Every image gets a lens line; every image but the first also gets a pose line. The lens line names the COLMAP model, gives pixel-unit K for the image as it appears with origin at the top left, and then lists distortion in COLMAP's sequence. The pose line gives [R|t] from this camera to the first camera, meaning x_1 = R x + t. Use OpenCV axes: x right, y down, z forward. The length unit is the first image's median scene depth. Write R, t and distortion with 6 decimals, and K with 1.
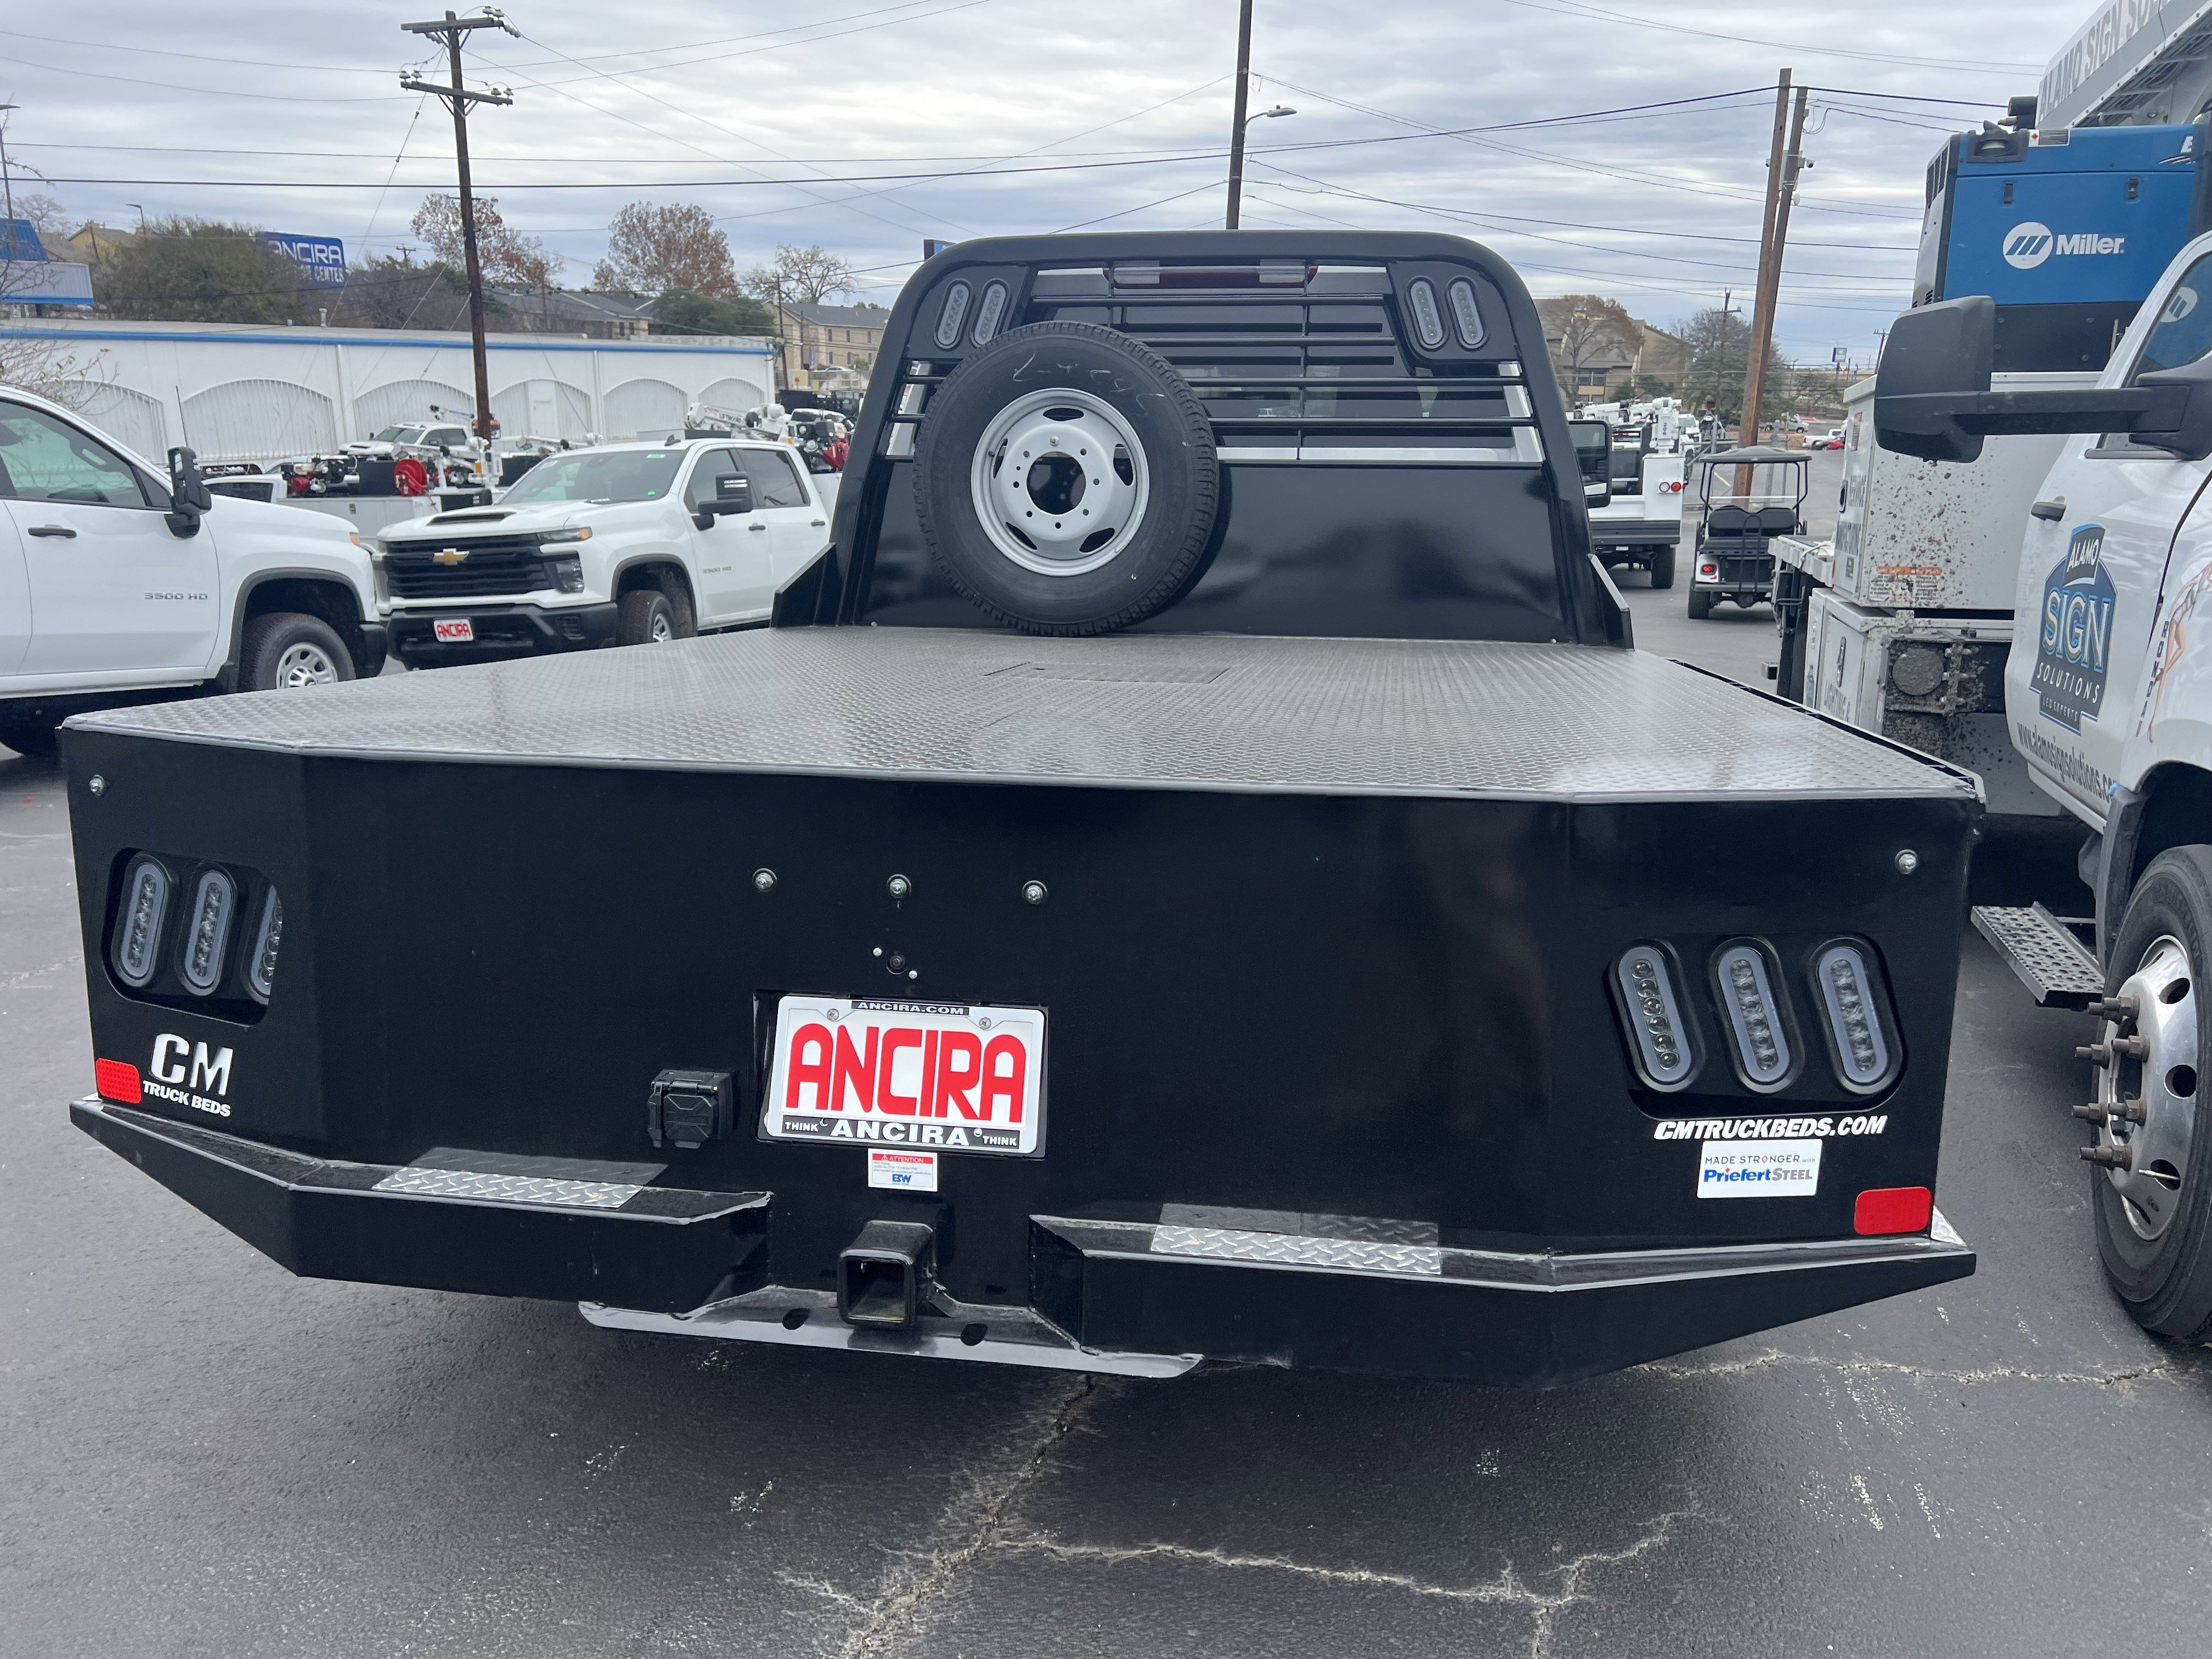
lens RADIAL K [[1661.6, 0, 1117.1], [0, 1661.6, 837.3], [0, 0, 1]] dist [0.062803, -0.068102]
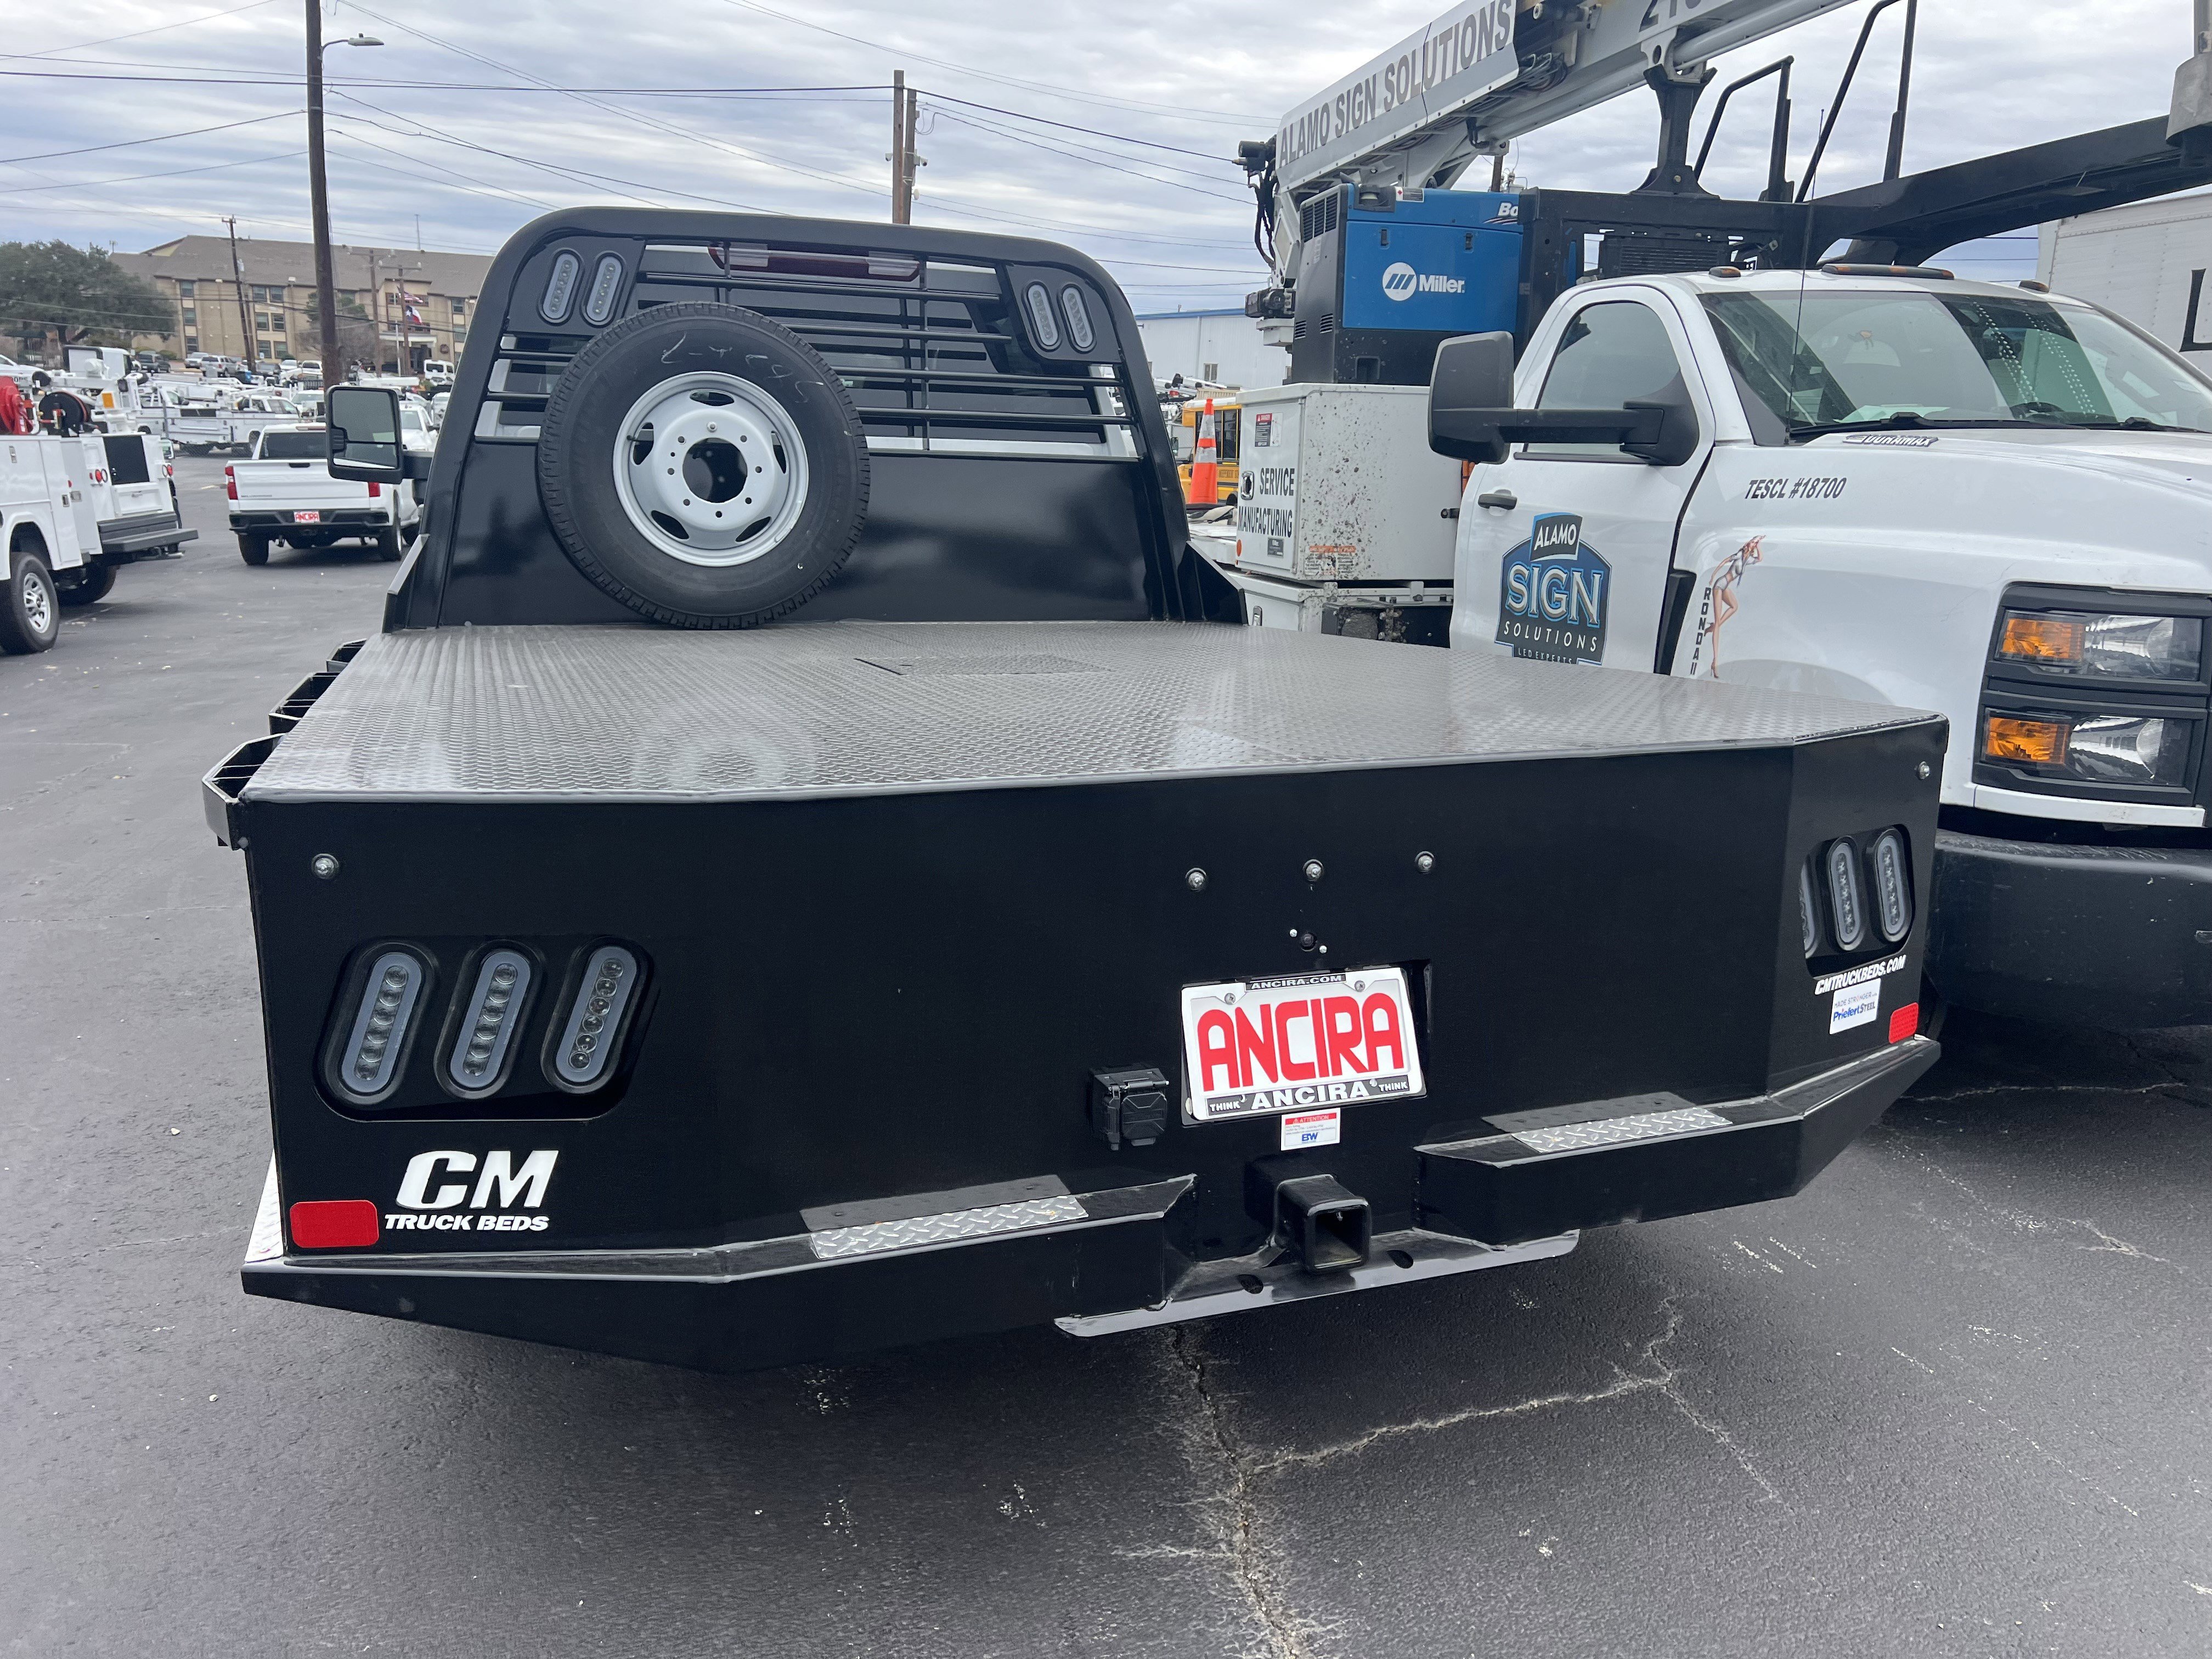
lens RADIAL K [[1661.6, 0, 1124.8], [0, 1661.6, 839.5], [0, 0, 1]] dist [0.062803, -0.068102]
pose [[0.863911, -0.102759, 0.493051, -0.455026], [0.093693, 0.994666, 0.043137, -0.028919], [-0.494854, 0.008929, 0.868931, 0.067117]]
